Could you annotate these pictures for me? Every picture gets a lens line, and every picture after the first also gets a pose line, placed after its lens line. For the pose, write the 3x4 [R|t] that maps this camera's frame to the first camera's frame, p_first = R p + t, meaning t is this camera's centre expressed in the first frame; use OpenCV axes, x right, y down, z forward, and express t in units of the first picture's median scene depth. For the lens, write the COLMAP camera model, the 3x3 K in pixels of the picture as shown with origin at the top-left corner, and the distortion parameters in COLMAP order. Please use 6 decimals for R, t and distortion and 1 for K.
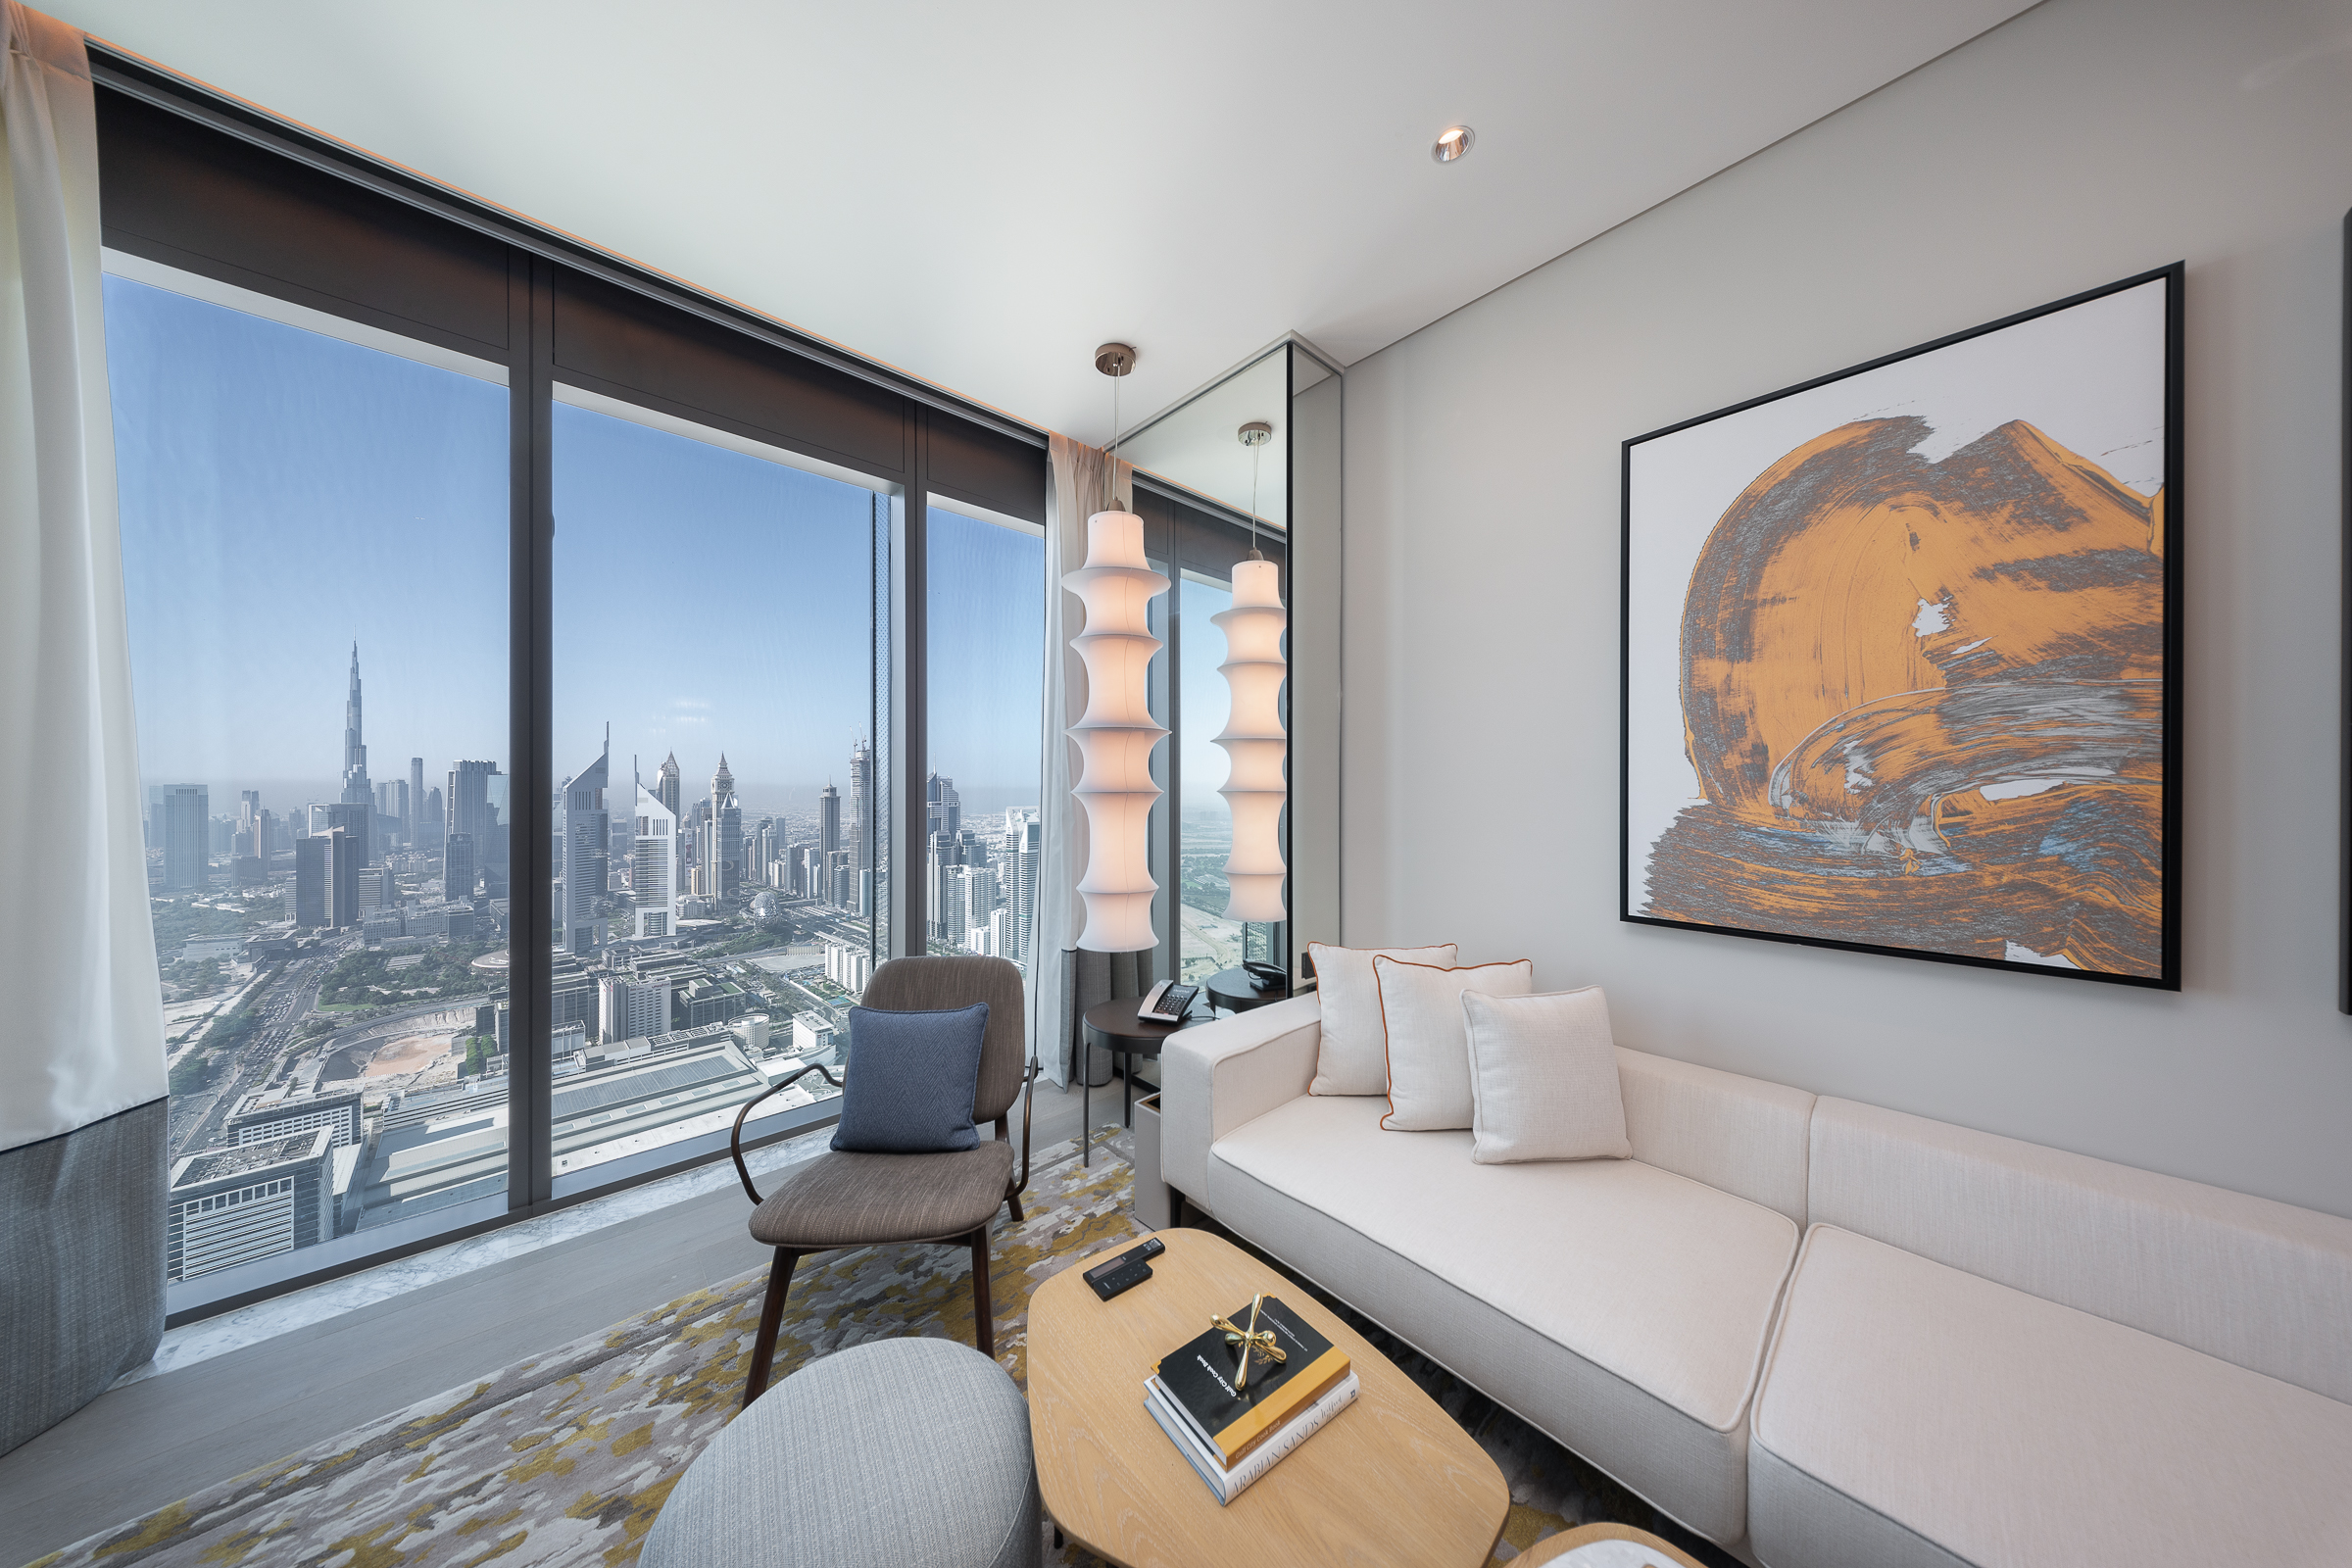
lens RADIAL K [[687.3, 0, 1167.5], [0, 687.3, 782.4], [0, 0, 1]] dist [0.005905, -0.001264]
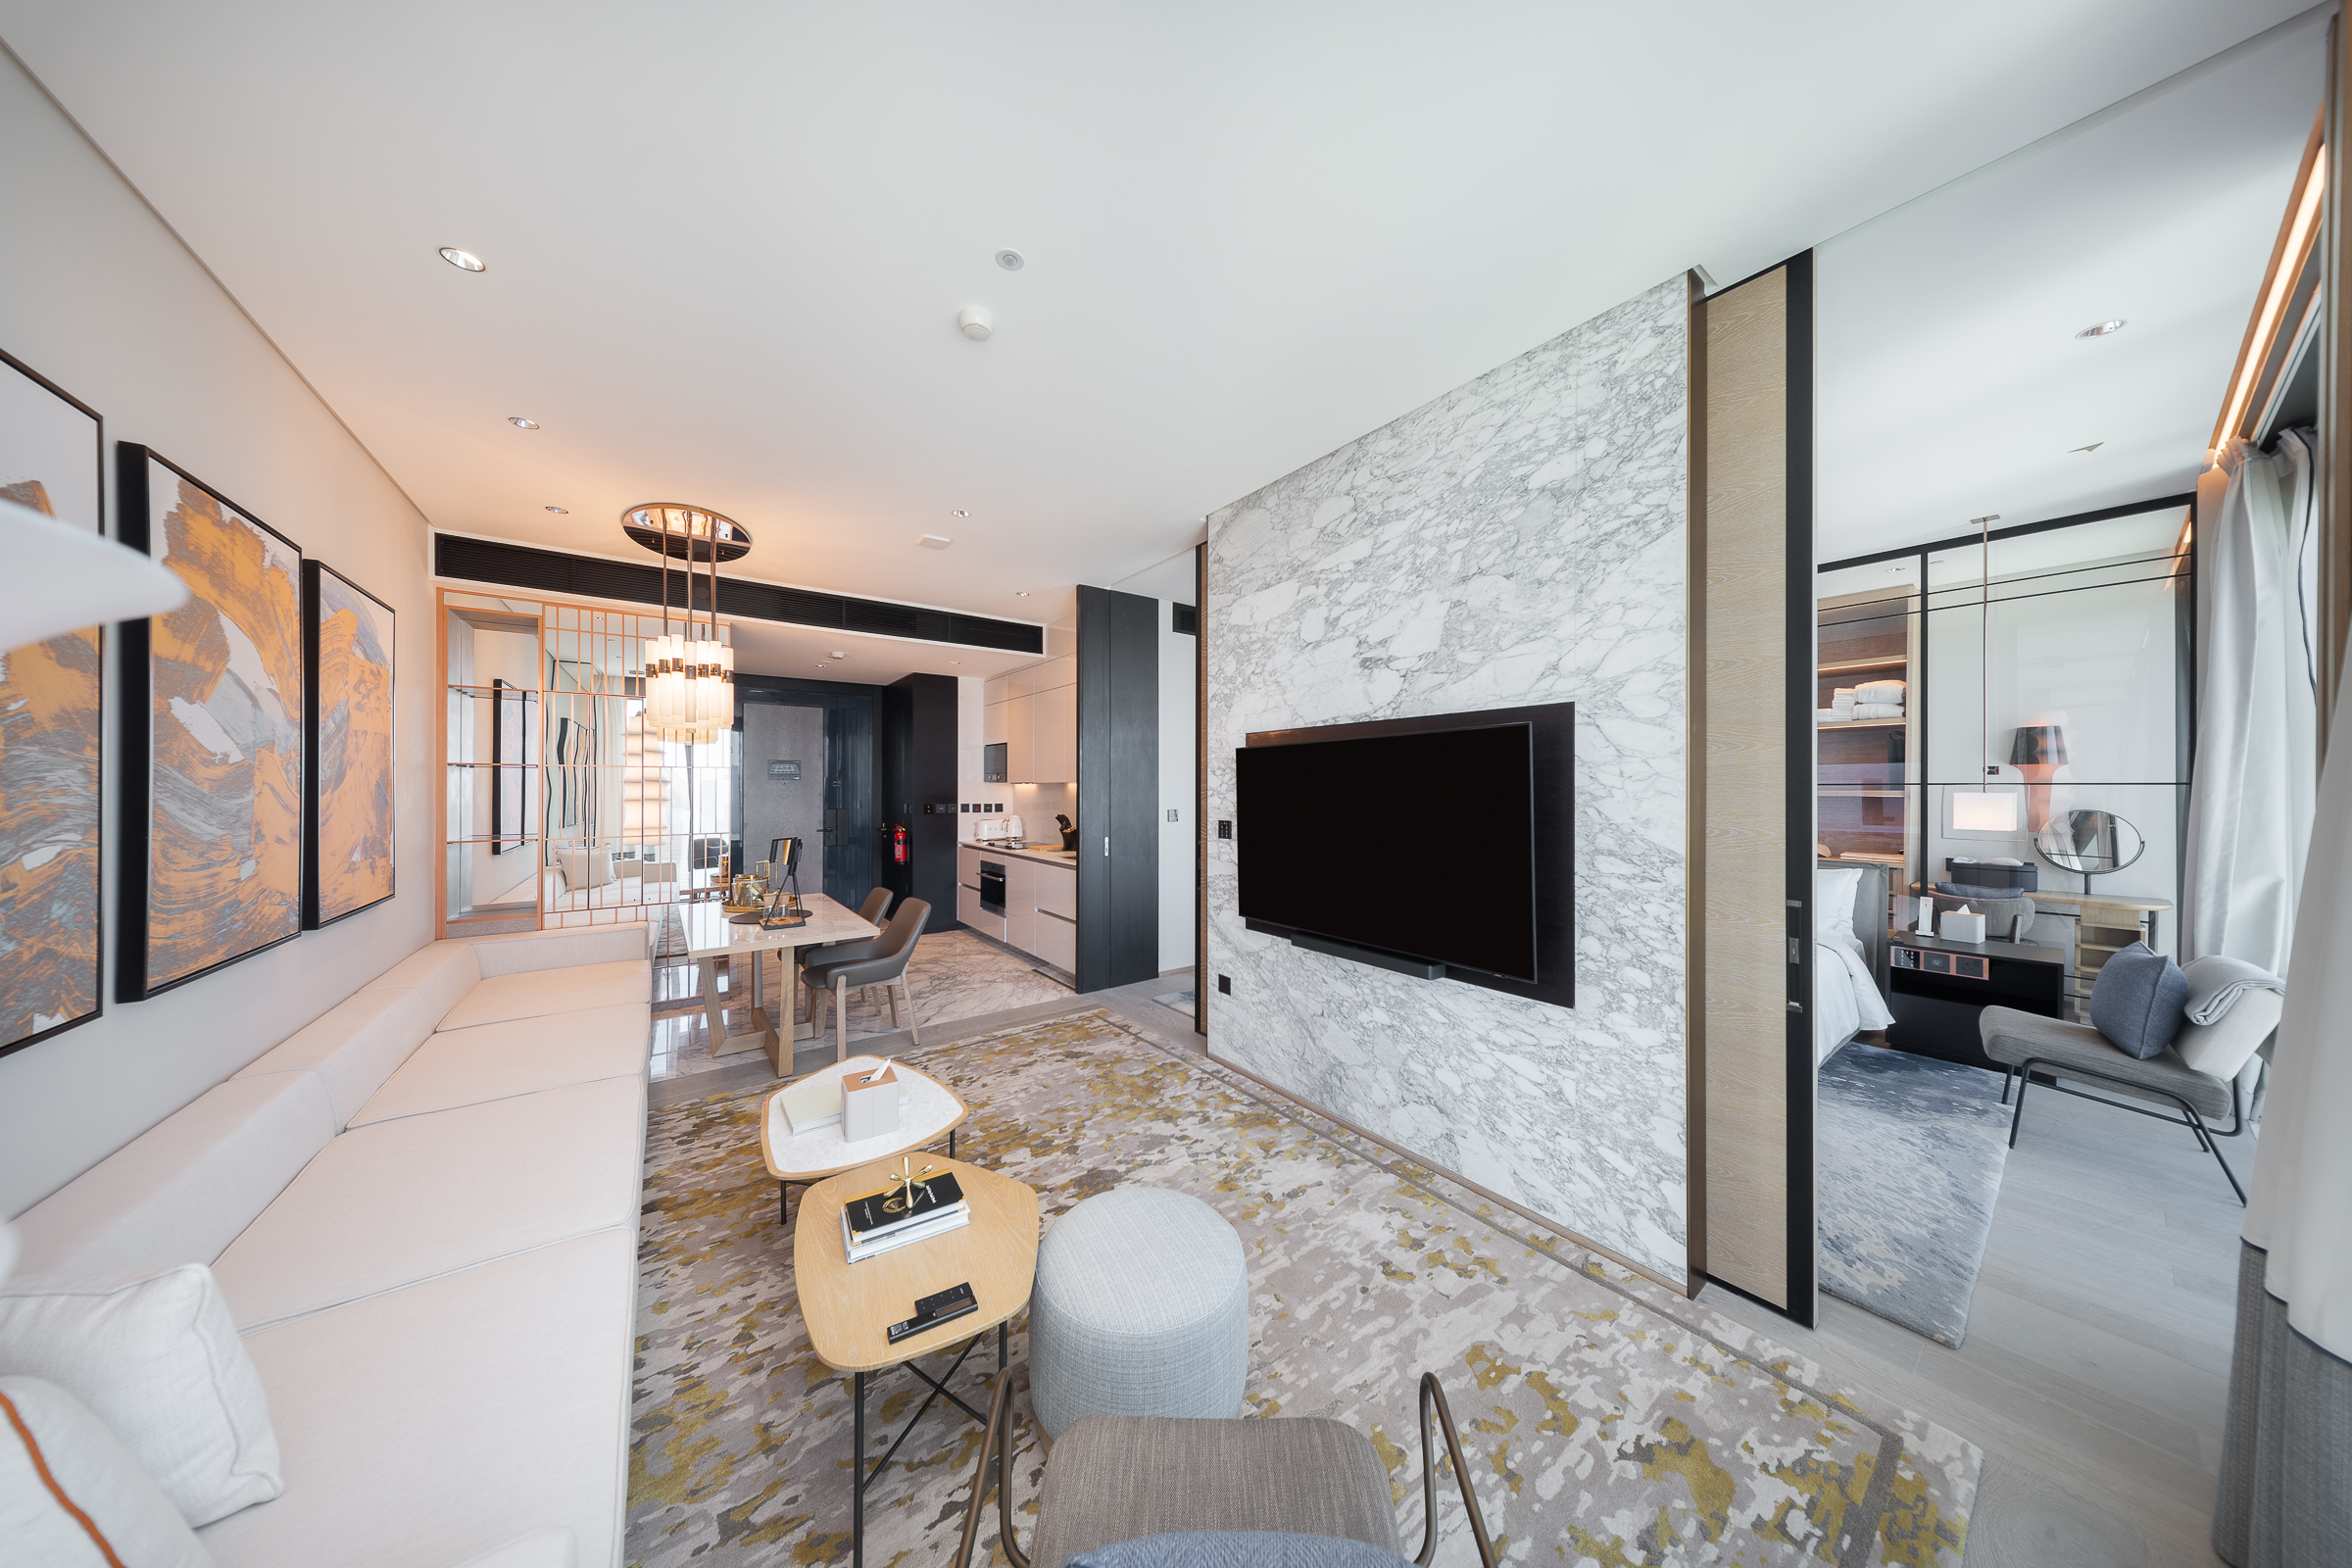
lens RADIAL K [[687.3, 0, 1160.9], [0, 687.3, 797.8], [0, 0, 1]] dist [0.005905, -0.001264]
pose [[-0.993323, 0.001719, 0.115357, -0.238813], [0.002894, 0.999946, 0.010019, -0.040291], [-0.115334, 0.010286, -0.993274, 0.912510]]
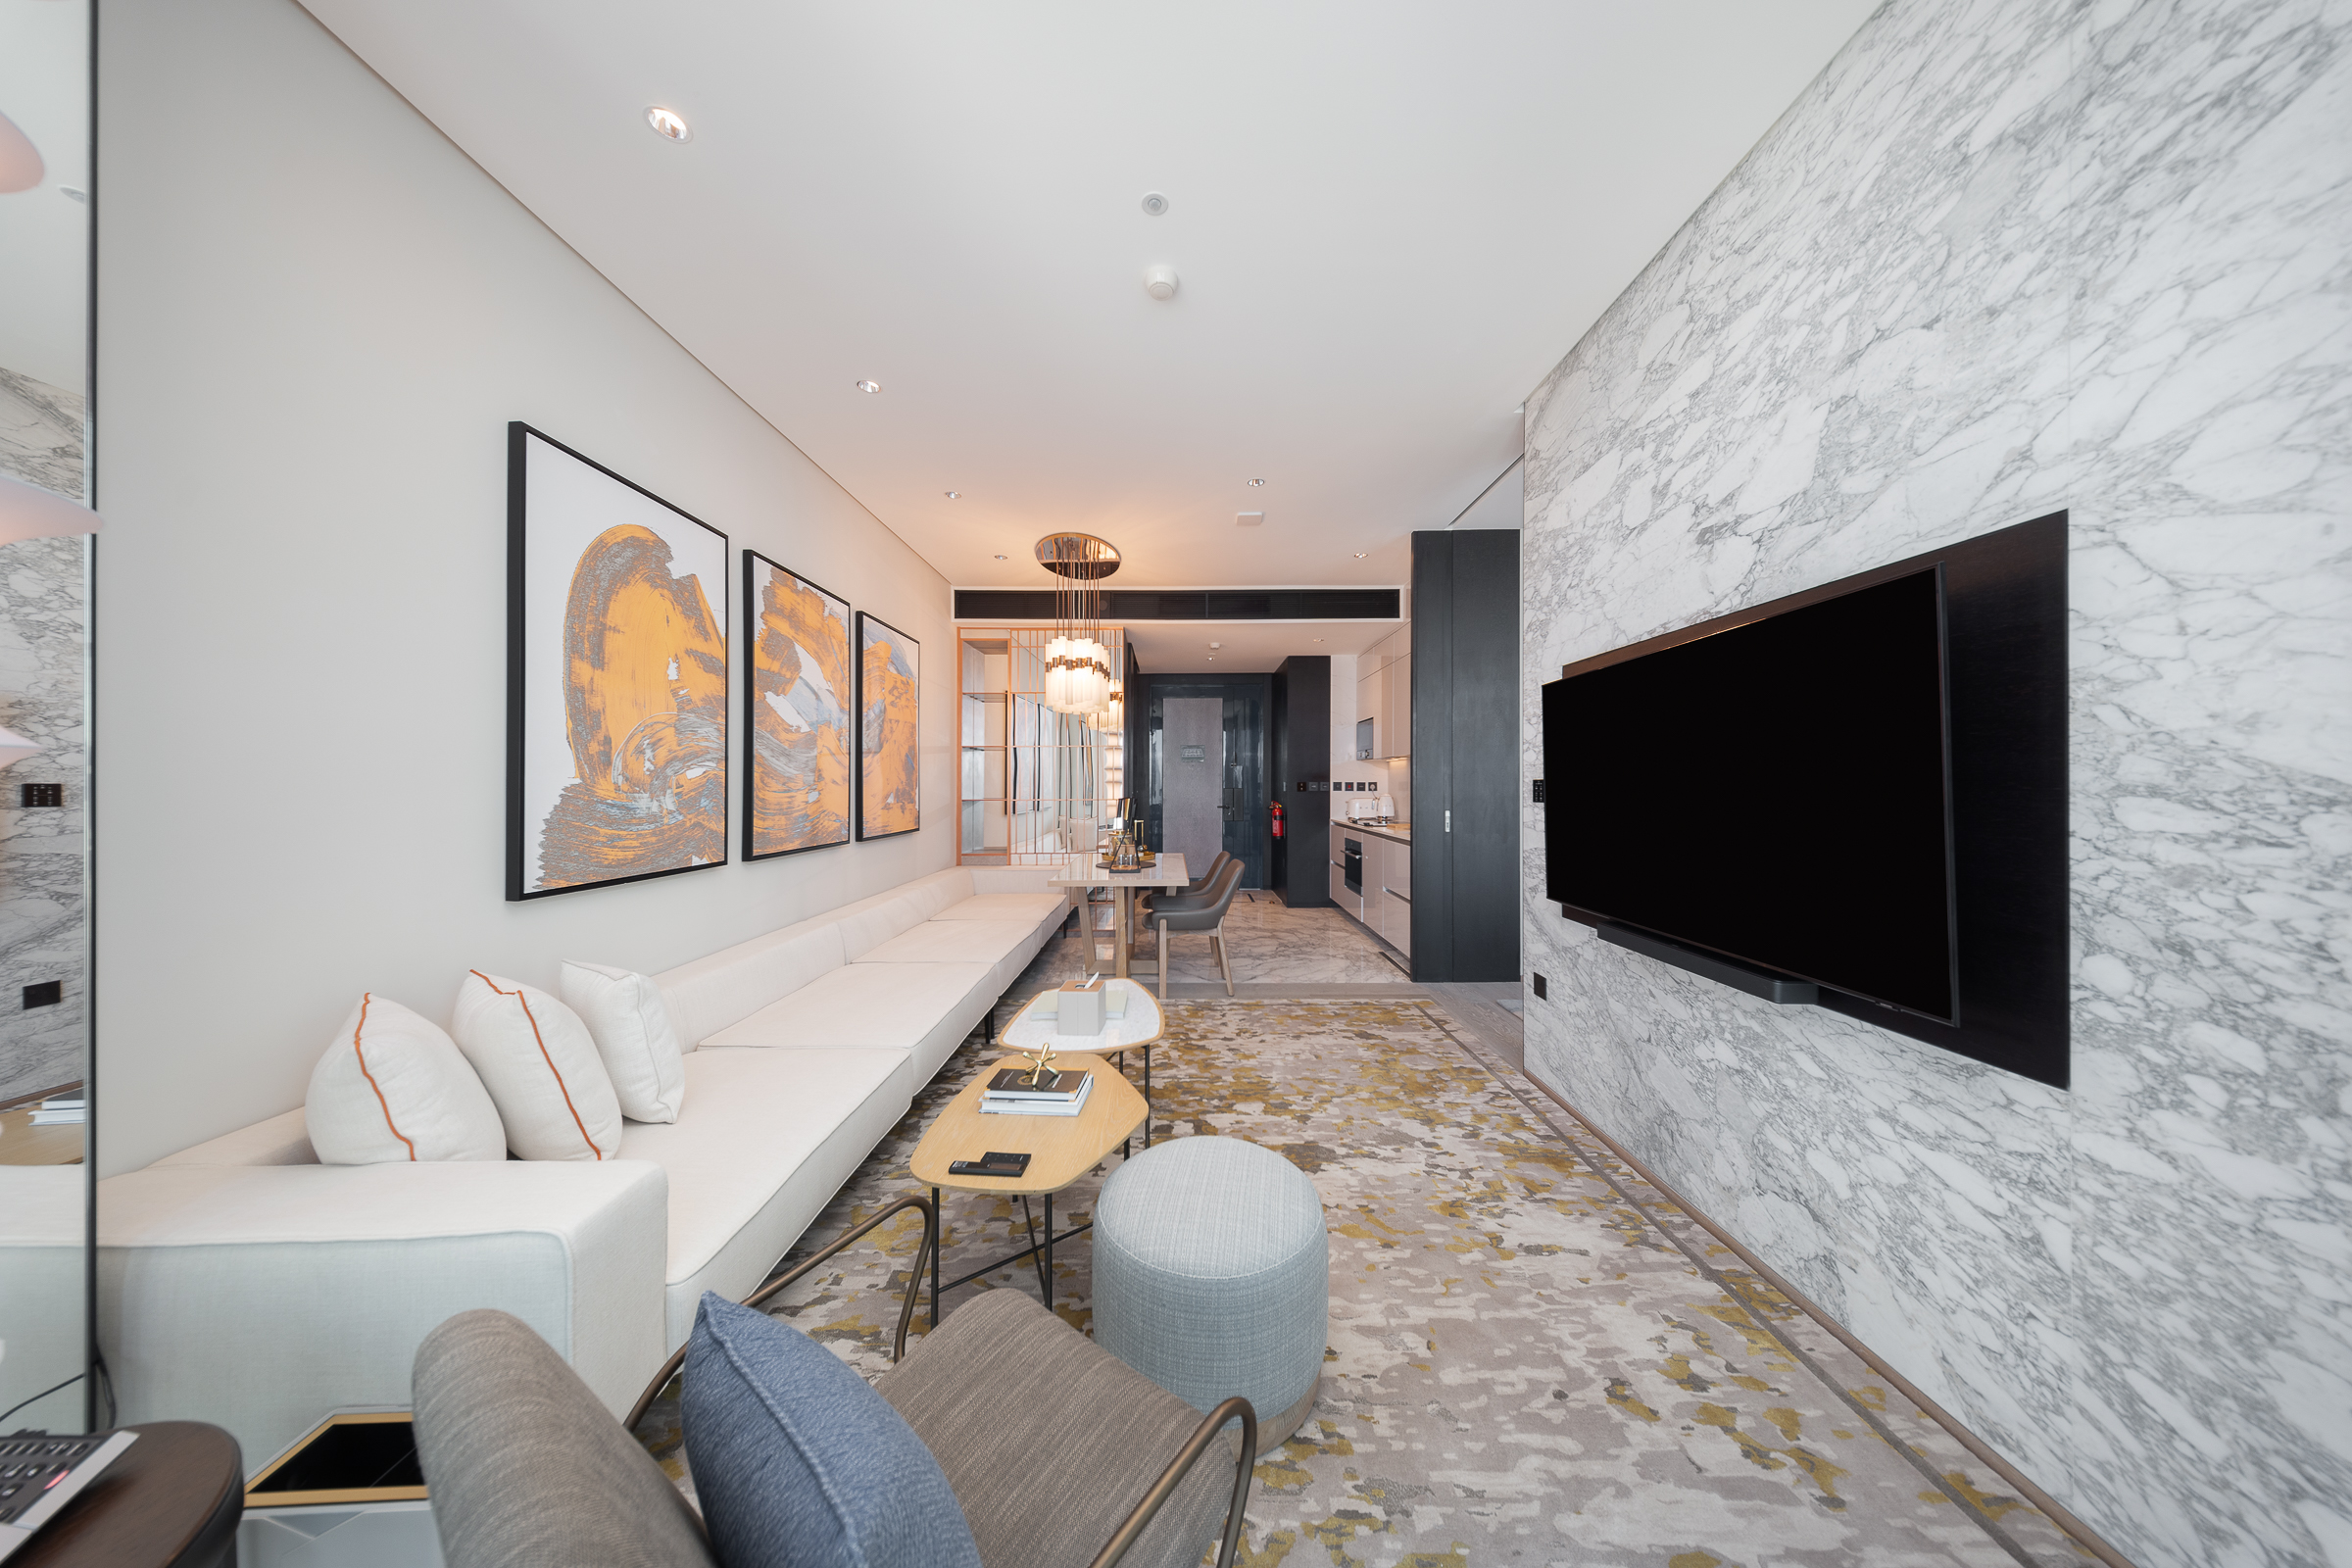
lens RADIAL K [[687.3, 0, 1169.2], [0, 687.3, 792.7], [0, 0, 1]] dist [0.005905, -0.001264]
pose [[-0.732692, -0.005183, 0.680541, -0.493813], [-0.000573, 0.999975, 0.007000, 0.025337], [-0.680561, 0.004739, -0.732676, 0.758584]]
